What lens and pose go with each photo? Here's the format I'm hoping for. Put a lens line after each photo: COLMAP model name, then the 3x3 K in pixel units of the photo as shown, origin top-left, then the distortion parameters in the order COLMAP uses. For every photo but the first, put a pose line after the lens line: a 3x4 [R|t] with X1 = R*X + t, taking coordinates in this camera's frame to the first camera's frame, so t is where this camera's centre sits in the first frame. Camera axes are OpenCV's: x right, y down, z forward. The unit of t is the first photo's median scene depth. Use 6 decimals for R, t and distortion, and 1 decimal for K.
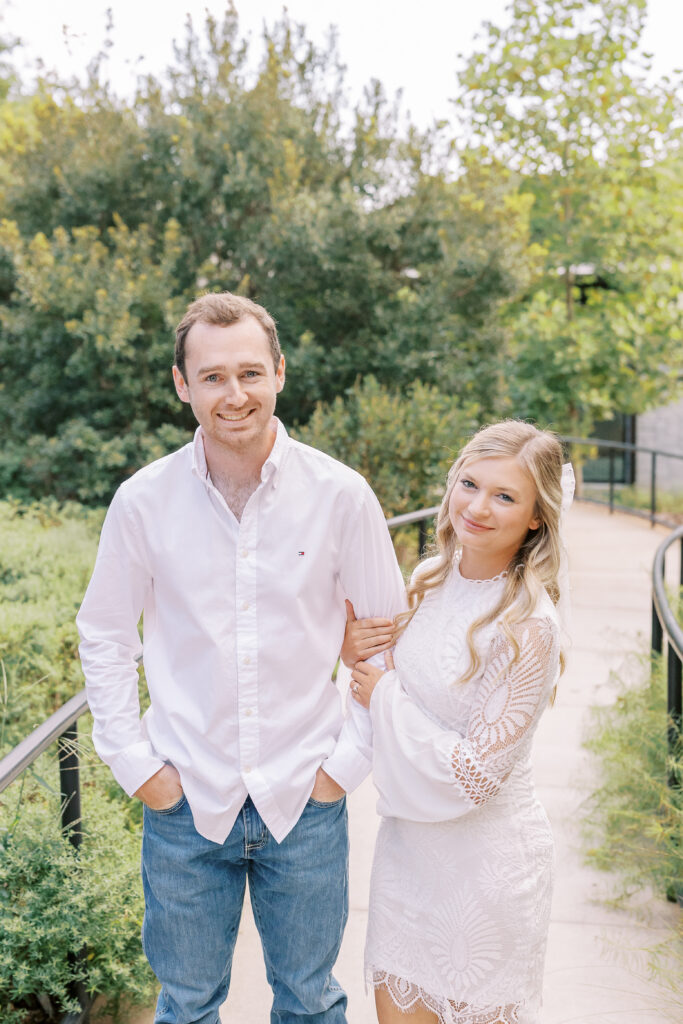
lens RADIAL K [[1121.0, 0, 341.5], [0, 1121.0, 512.0], [0, 0, 1]] dist [-0.194246, 0.002047]
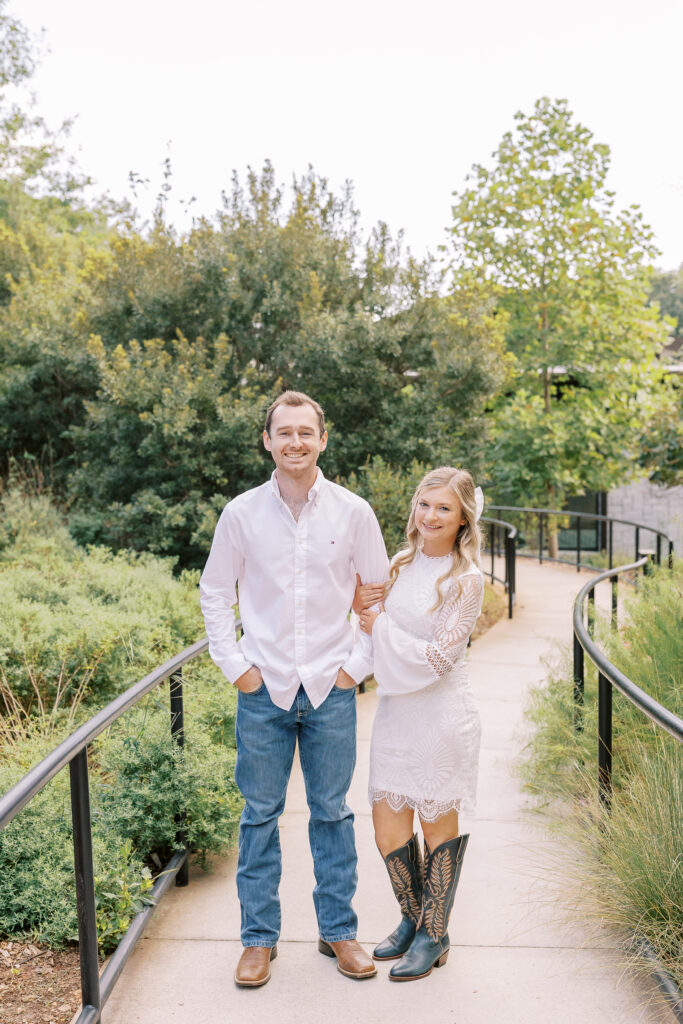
lens RADIAL K [[997.1, 0, 356.9], [0, 997.1, 512.6], [0, 0, 1]] dist [-0.336743, -0.001581]
pose [[1.000000, 0.000328, 0.000804, 0.000854], [-0.000270, 0.997535, -0.070163, 0.018039], [-0.000825, 0.070163, 0.997535, -0.101705]]
